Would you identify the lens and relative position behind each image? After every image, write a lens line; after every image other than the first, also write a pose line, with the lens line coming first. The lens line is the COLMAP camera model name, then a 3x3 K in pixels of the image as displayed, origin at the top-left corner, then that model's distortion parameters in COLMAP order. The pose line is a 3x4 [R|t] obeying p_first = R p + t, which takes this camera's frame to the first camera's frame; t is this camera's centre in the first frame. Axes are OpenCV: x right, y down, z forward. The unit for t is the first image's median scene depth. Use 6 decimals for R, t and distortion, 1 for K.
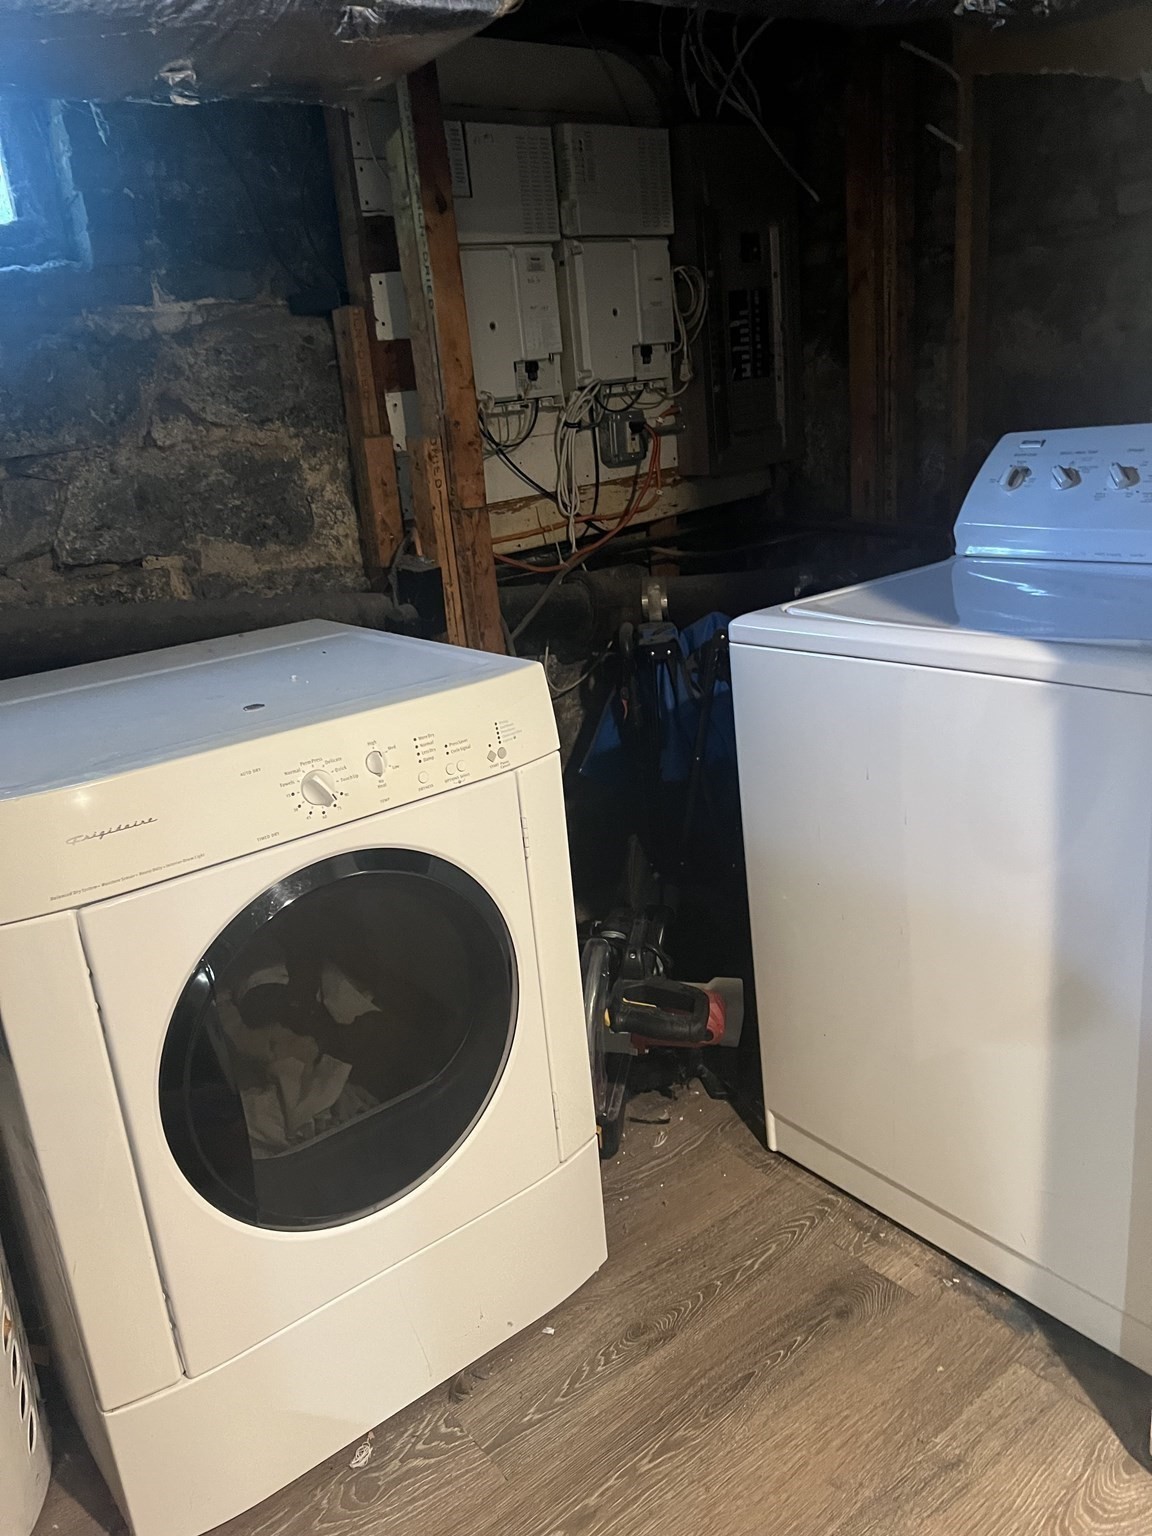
lens RADIAL K [[1163.1, 0, 577.7], [0, 1163.1, 764.1], [0, 0, 1]] dist [0.040663, -0.055940]
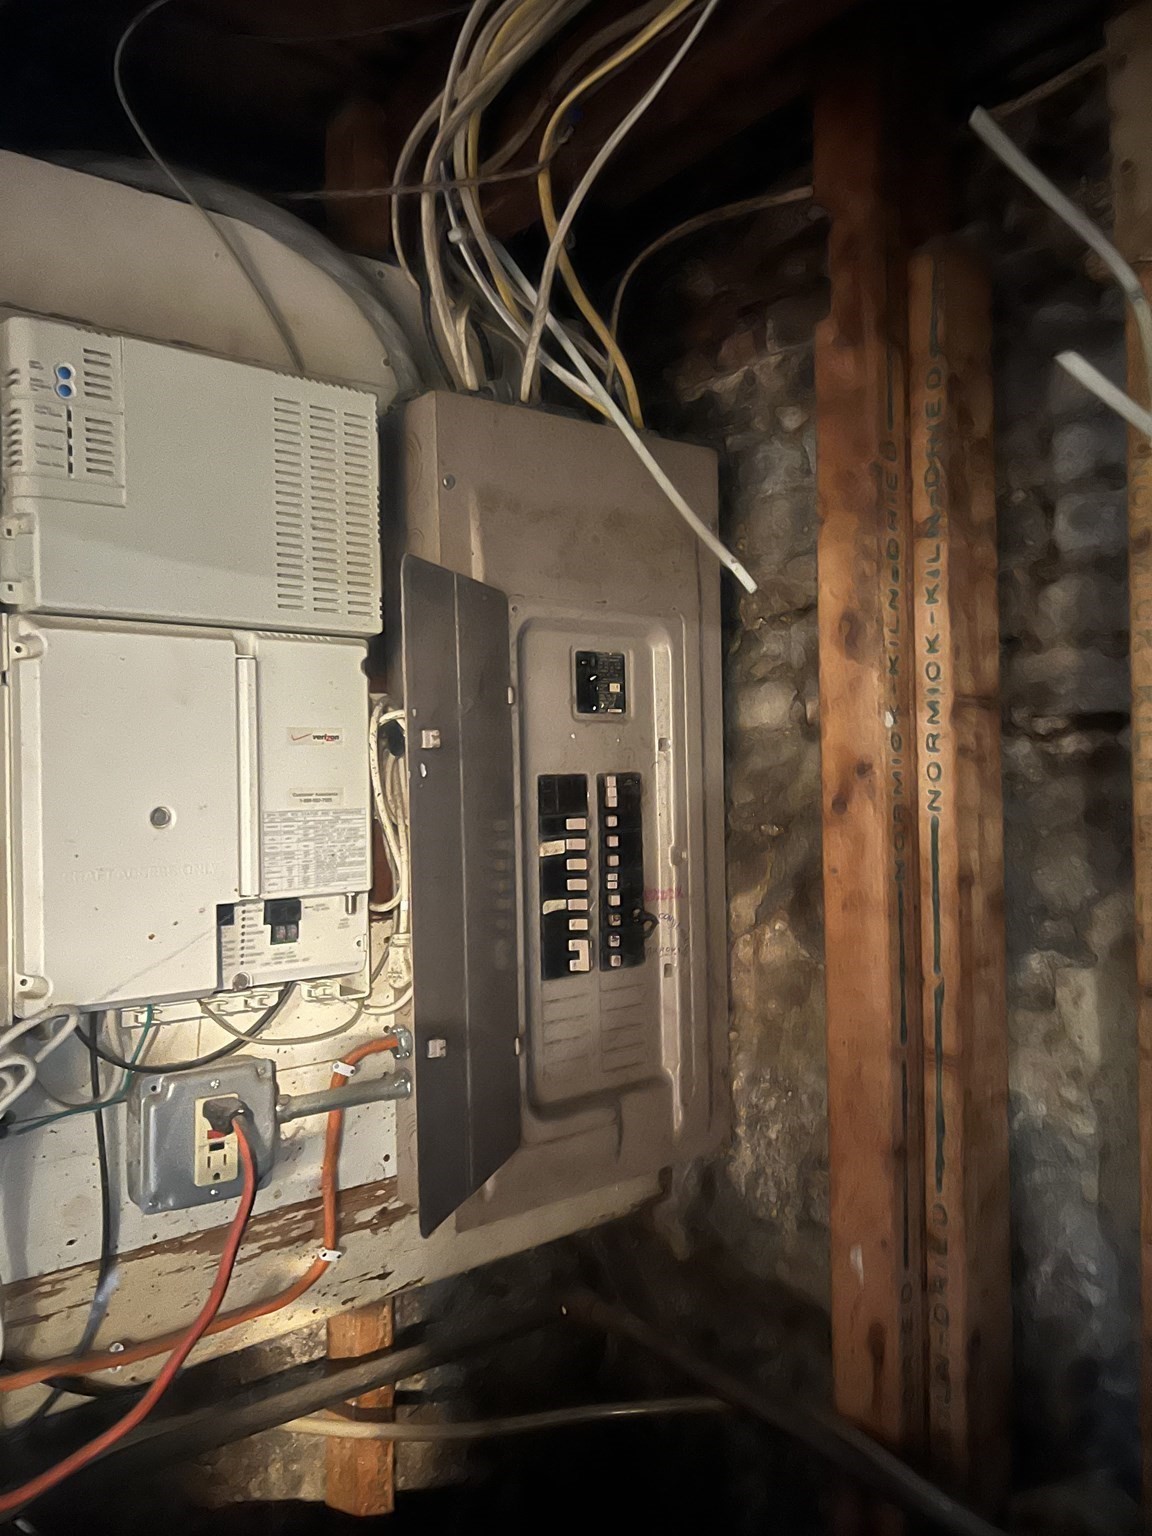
lens RADIAL K [[1163.1, 0, 577.0], [0, 1163.1, 769.7], [0, 0, 1]] dist [0.040663, -0.055940]
pose [[0.996576, 0.078163, -0.026949, 0.155301], [-0.082678, 0.940394, -0.329885, -0.274395], [-0.000442, 0.330983, 0.943636, 0.618302]]
